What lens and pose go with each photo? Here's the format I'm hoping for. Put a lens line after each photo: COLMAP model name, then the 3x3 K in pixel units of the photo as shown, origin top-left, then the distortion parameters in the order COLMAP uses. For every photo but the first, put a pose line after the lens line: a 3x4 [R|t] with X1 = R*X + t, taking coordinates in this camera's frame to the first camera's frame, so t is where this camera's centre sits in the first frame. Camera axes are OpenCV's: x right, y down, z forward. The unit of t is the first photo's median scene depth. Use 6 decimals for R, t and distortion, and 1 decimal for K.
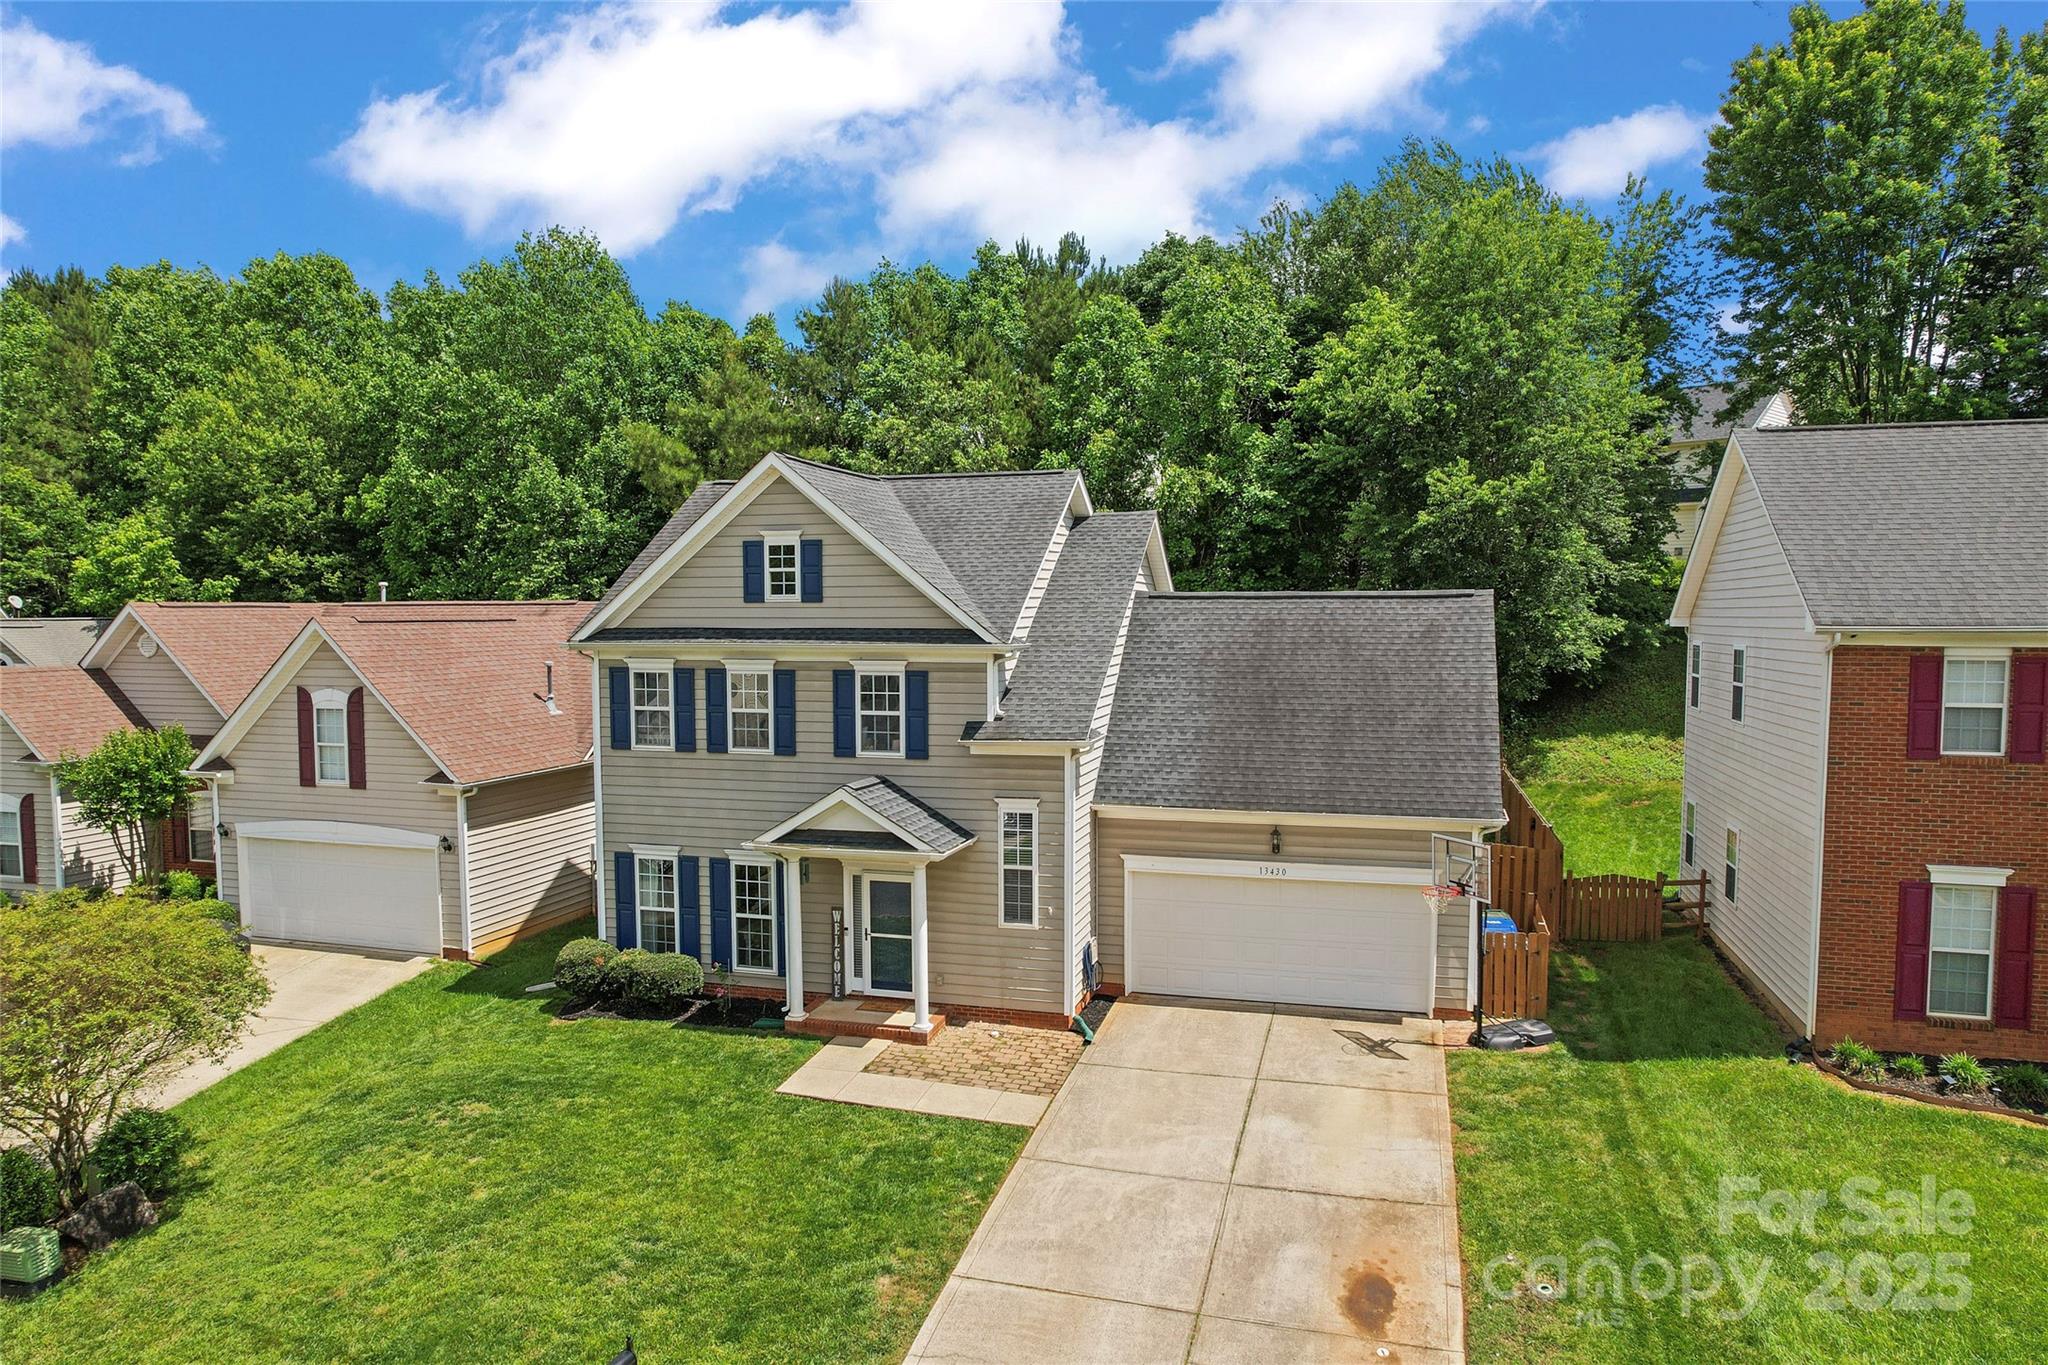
lens RADIAL K [[1309.4, 0, 1032.2], [0, 1309.4, 710.6], [0, 0, 1]] dist [-0.062997, 0.048509]
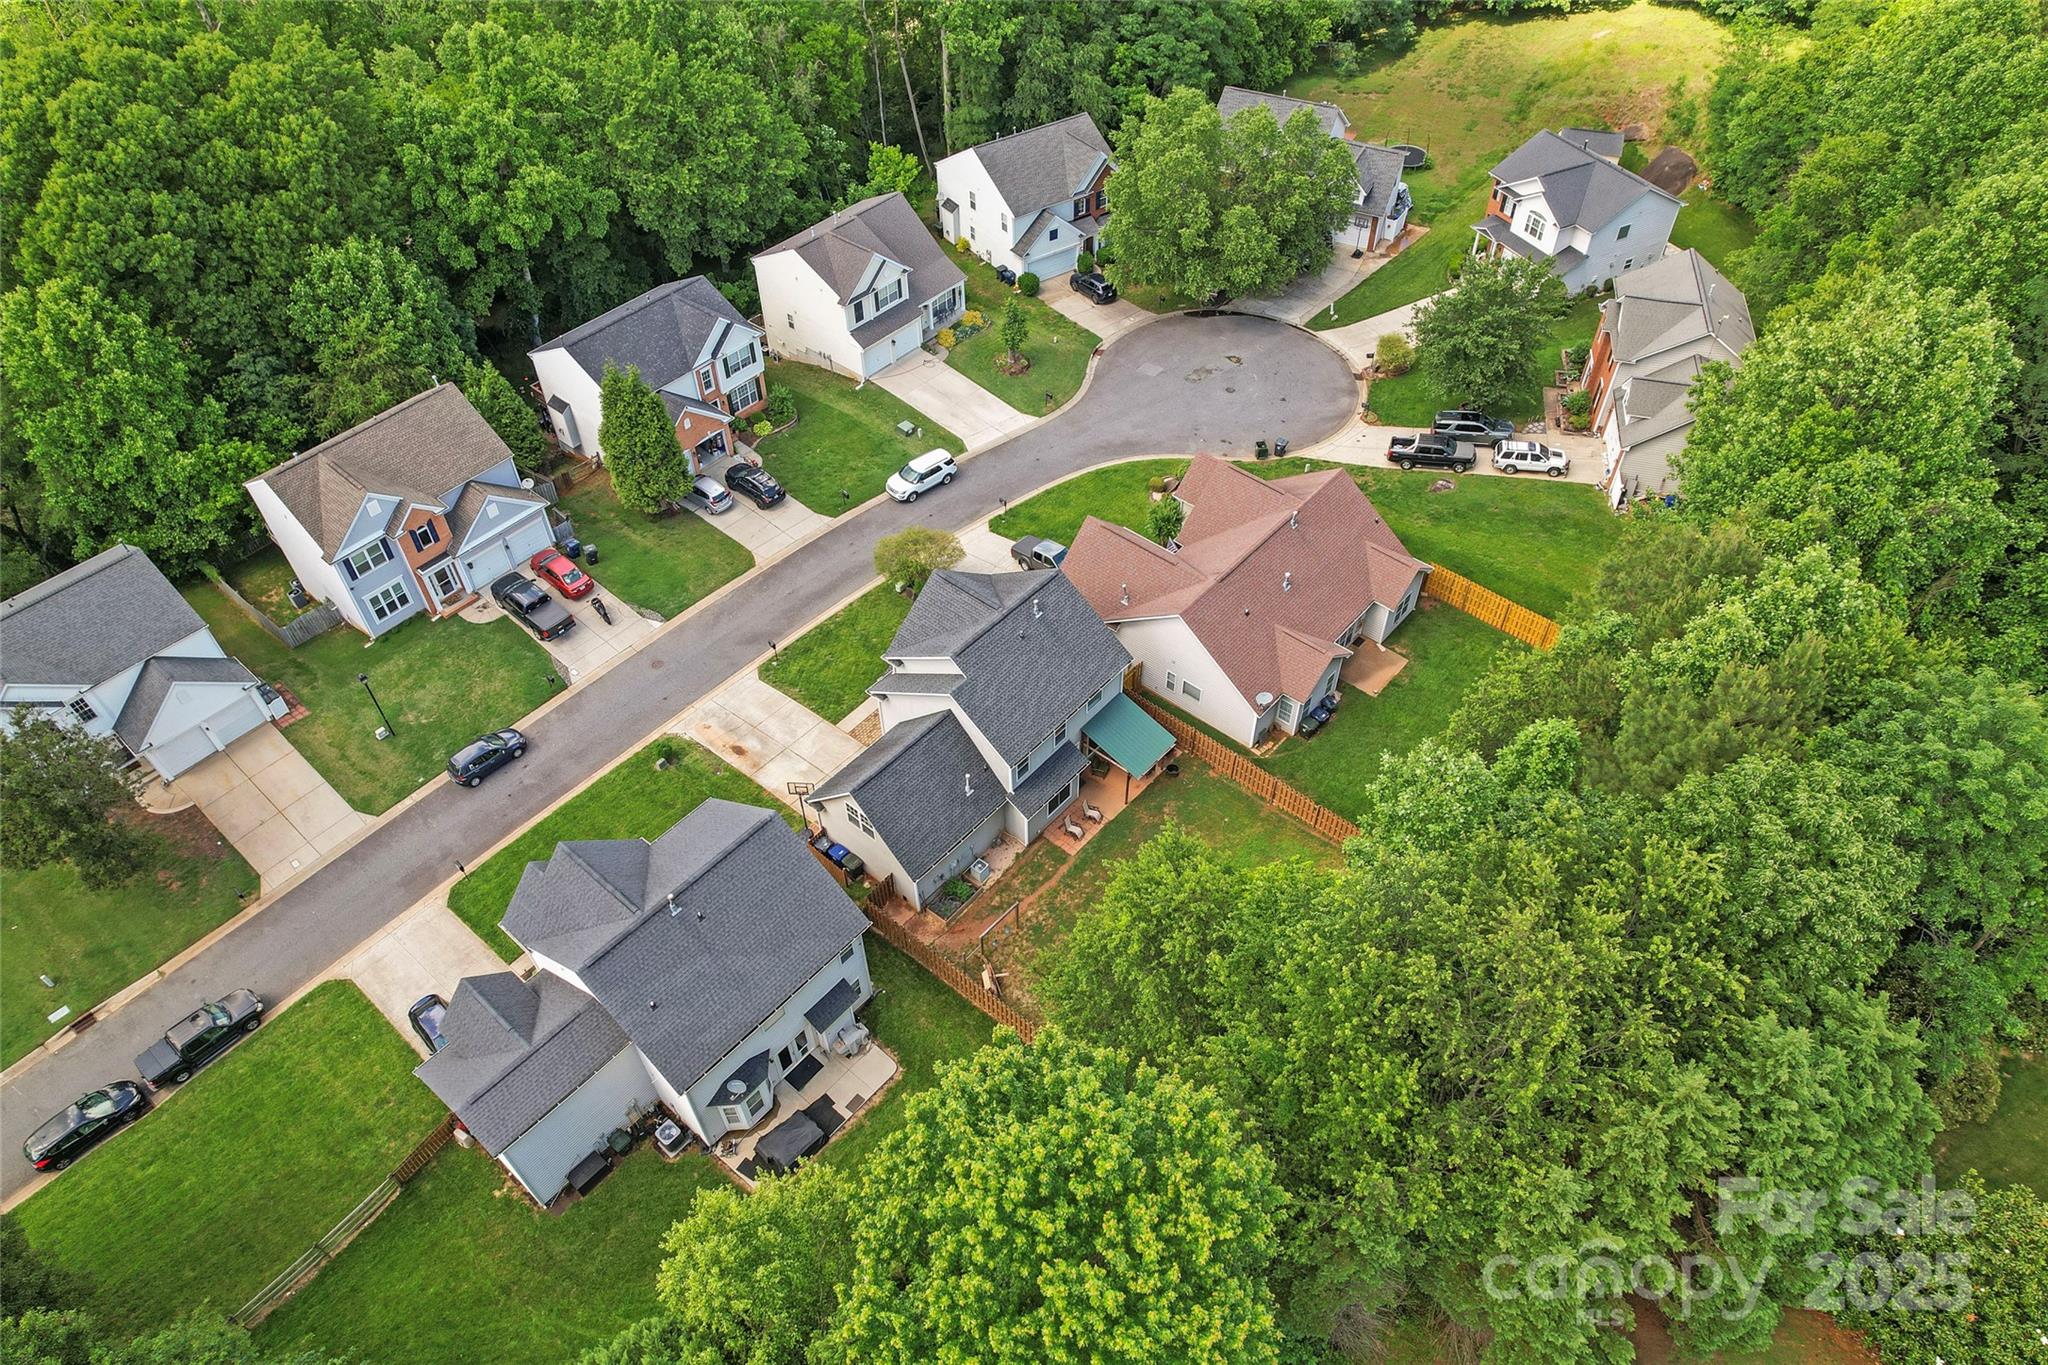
lens RADIAL K [[1309.4, 0, 1032.2], [0, 1309.4, 710.6], [0, 0, 1]] dist [-0.062997, 0.048509]
pose [[-0.420868, 0.679866, -0.600543, 1.721968], [-0.056061, 0.641272, 0.765263, -2.283448], [0.905388, 0.355742, -0.231777, 1.982927]]
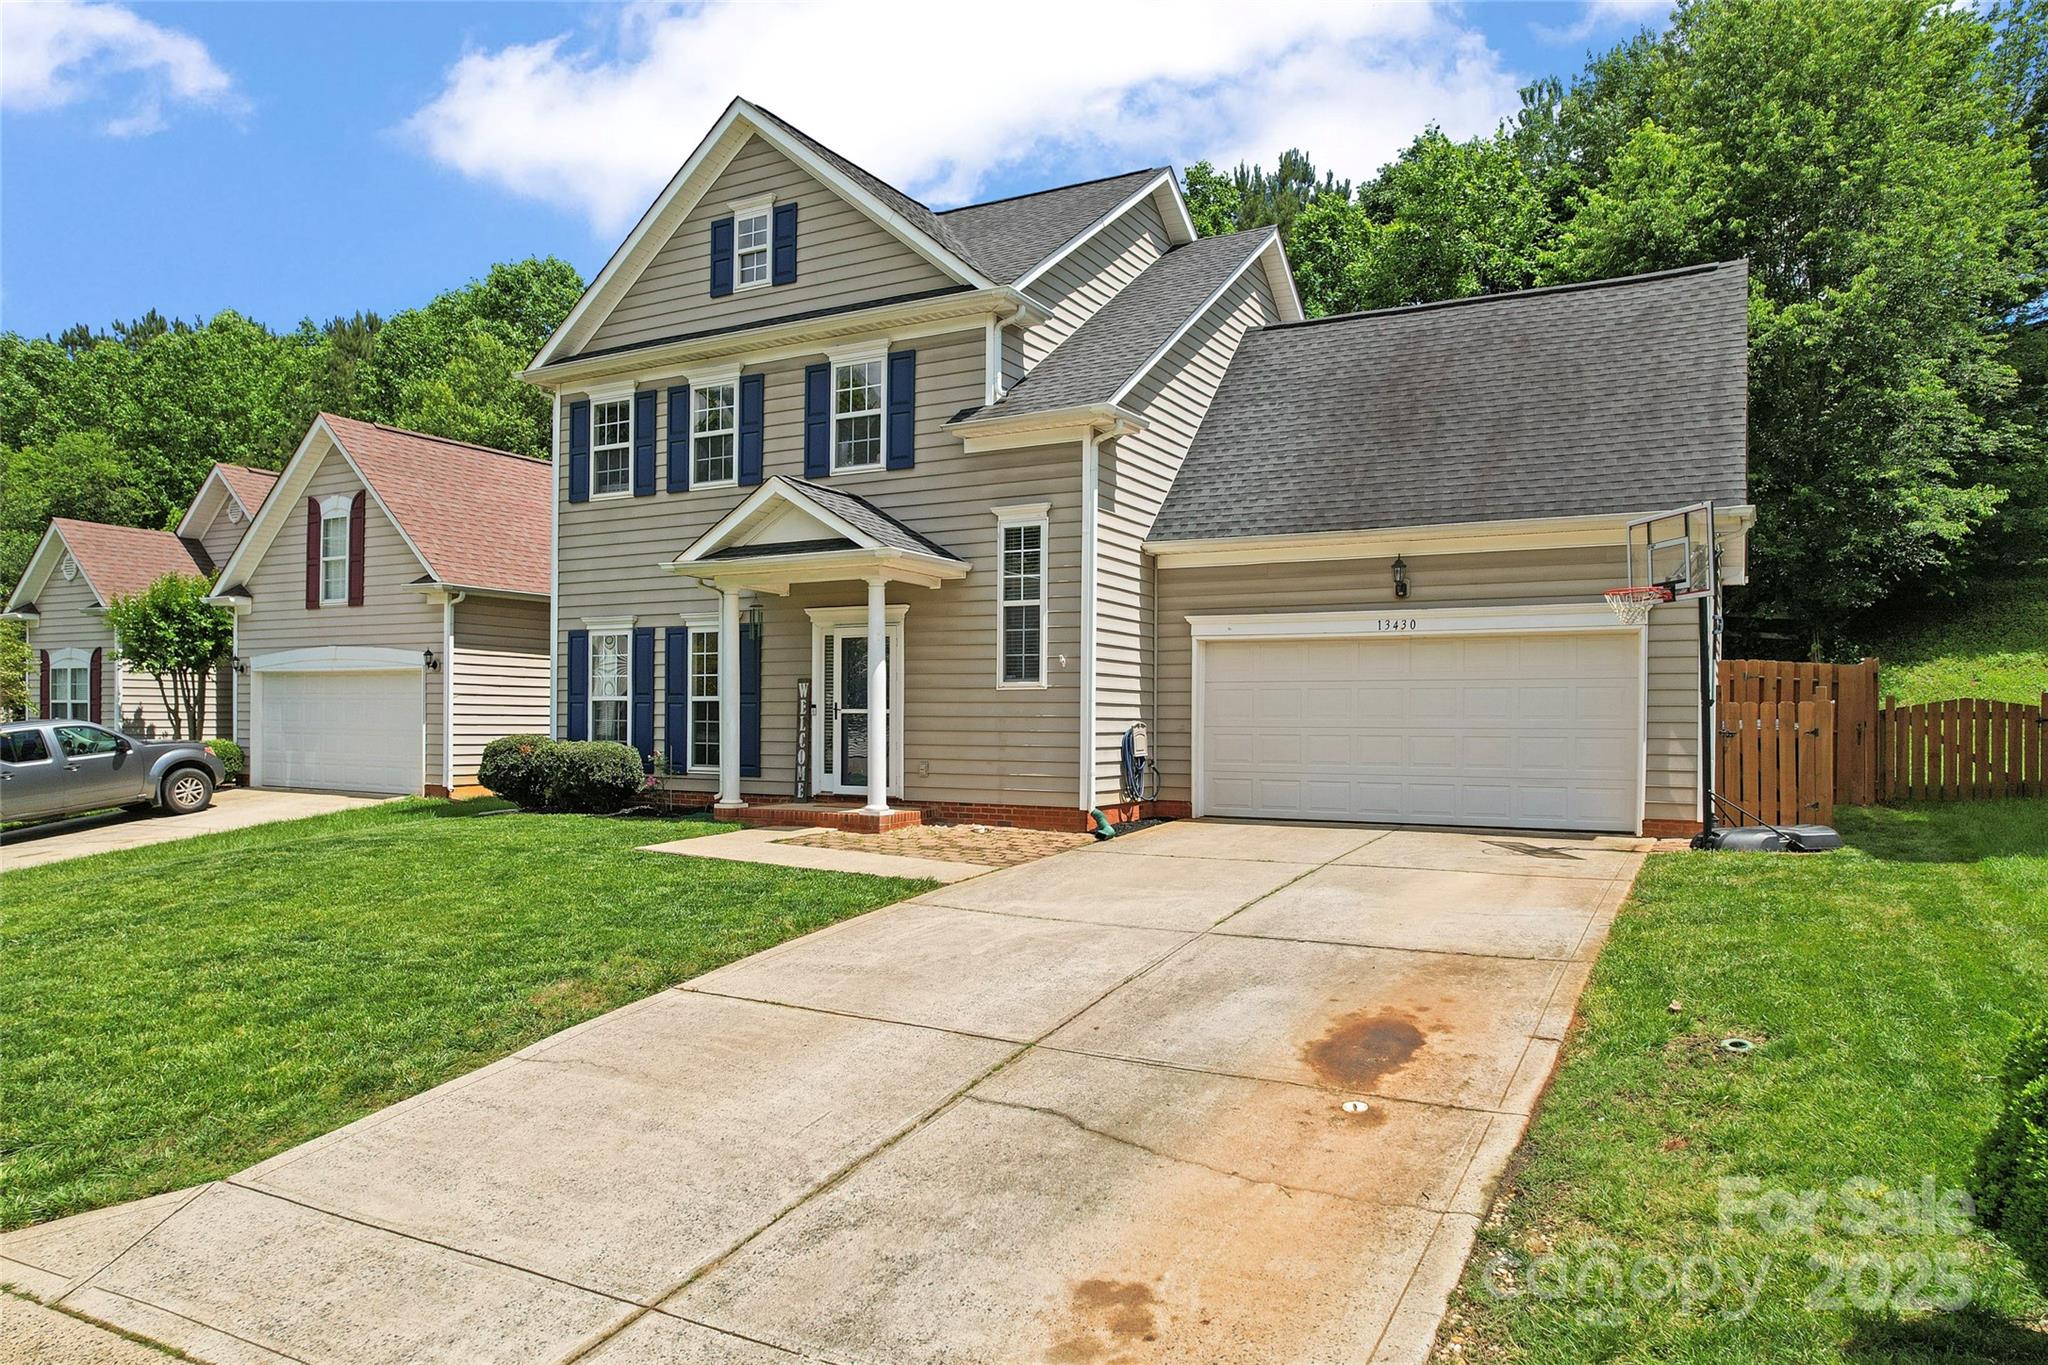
lens RADIAL K [[1336.3, 0, 1031.7], [0, 1336.3, 735.7], [0, 0, 1]] dist [-0.068284, 0.056103]
pose [[0.974432, 0.010397, -0.224440, 0.153729], [-0.024985, 0.997747, -0.062256, 0.228526], [0.223288, 0.066272, 0.972497, 0.277394]]
